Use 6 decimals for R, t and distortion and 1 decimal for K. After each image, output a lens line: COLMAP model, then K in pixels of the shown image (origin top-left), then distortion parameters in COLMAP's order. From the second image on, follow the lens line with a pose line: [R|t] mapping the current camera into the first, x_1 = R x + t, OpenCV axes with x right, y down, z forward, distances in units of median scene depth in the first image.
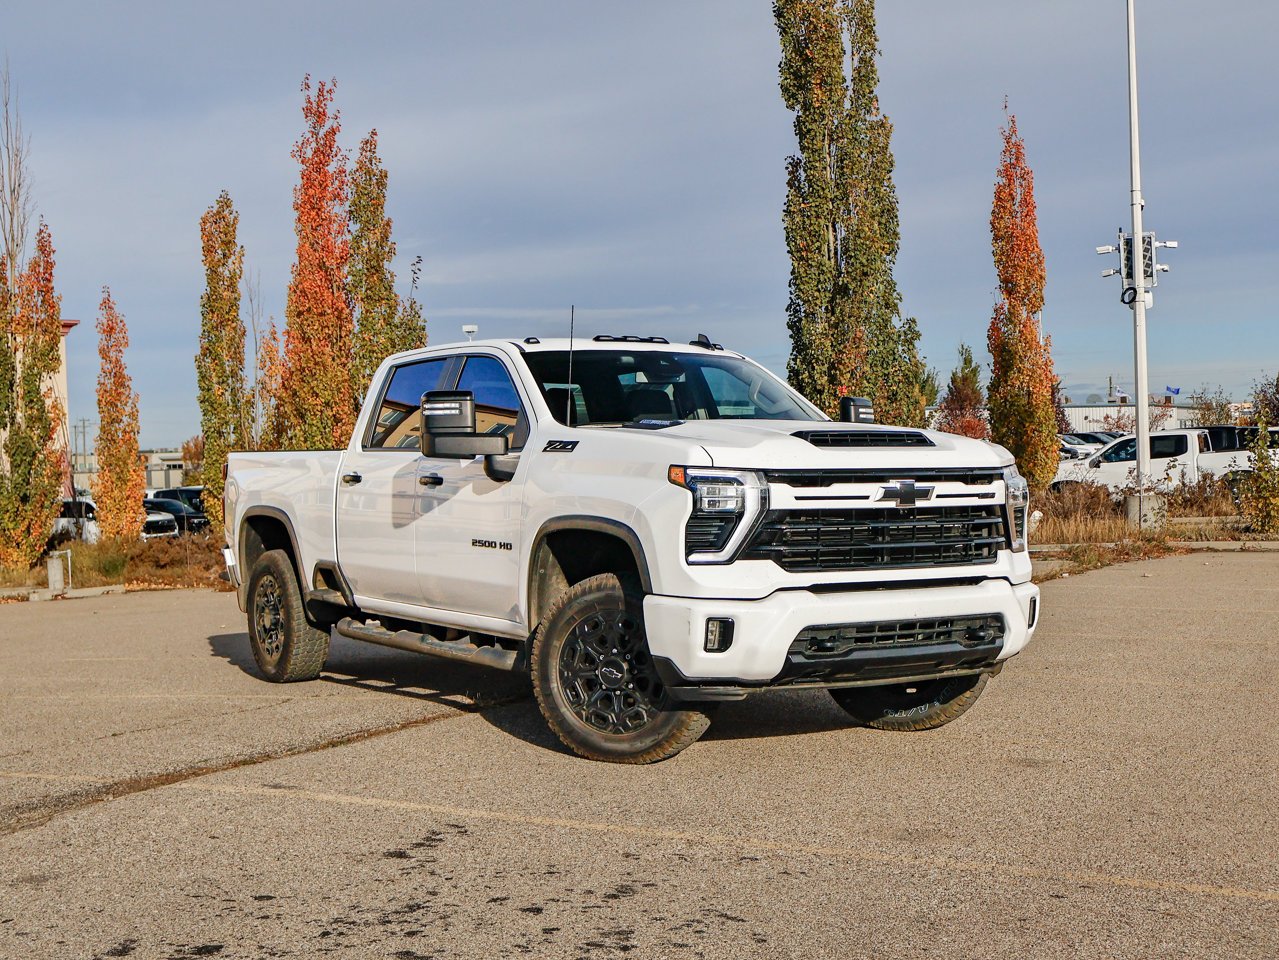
lens RADIAL K [[1750.6, 0, 639.2], [0, 1750.6, 473.6], [0, 0, 1]] dist [0.011026, 0.013936]
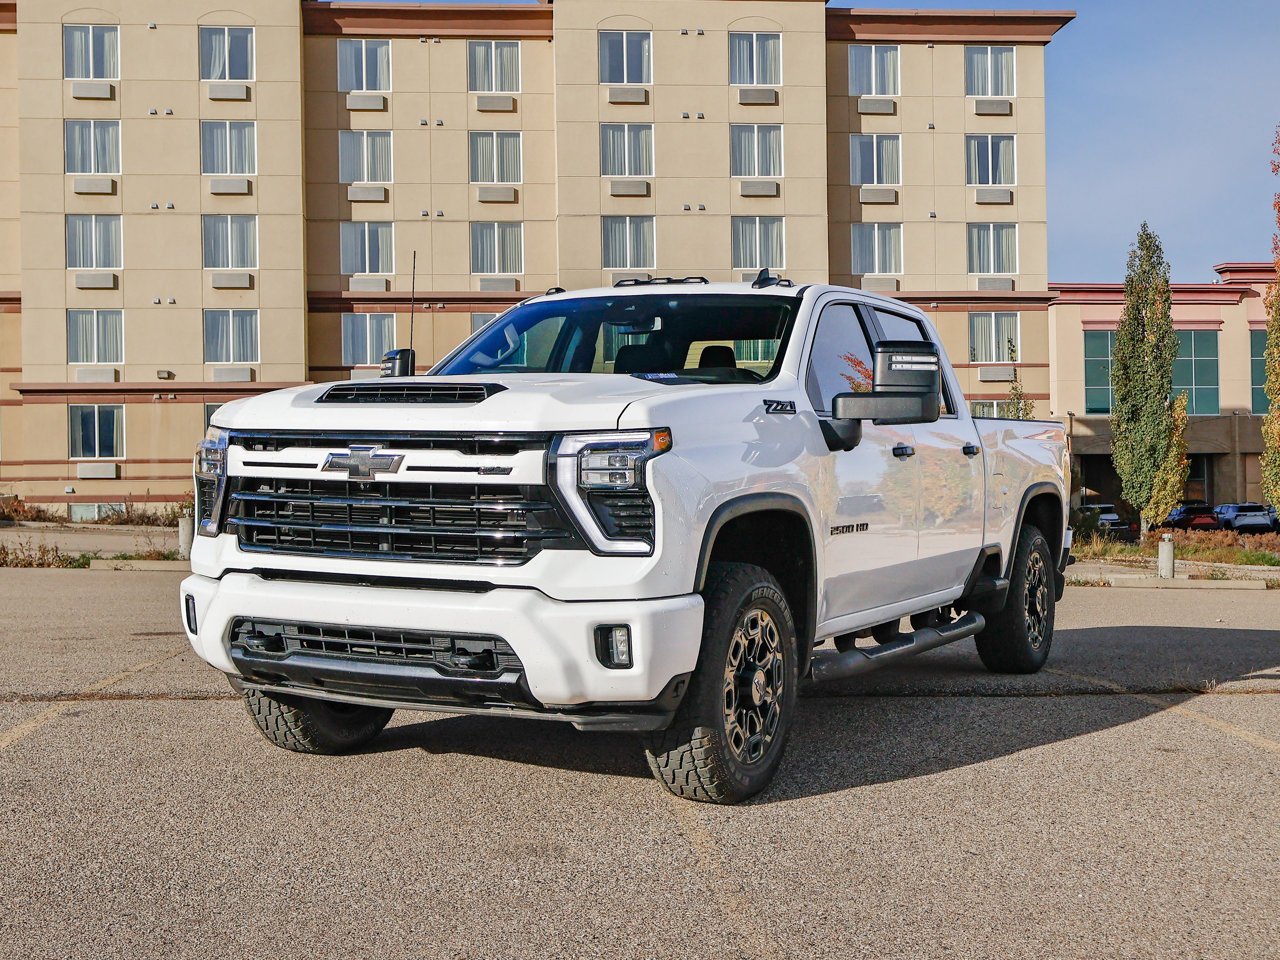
lens RADIAL K [[1653.6, 0, 640.0], [0, 1653.6, 480.0], [0, 0, 1]] dist [0.010788, 0.003208]
pose [[0.537863, 0.032633, -0.842400, 0.821936], [-0.020117, 0.999463, 0.025873, -0.002324], [0.842792, 0.003030, 0.538231, 0.703308]]
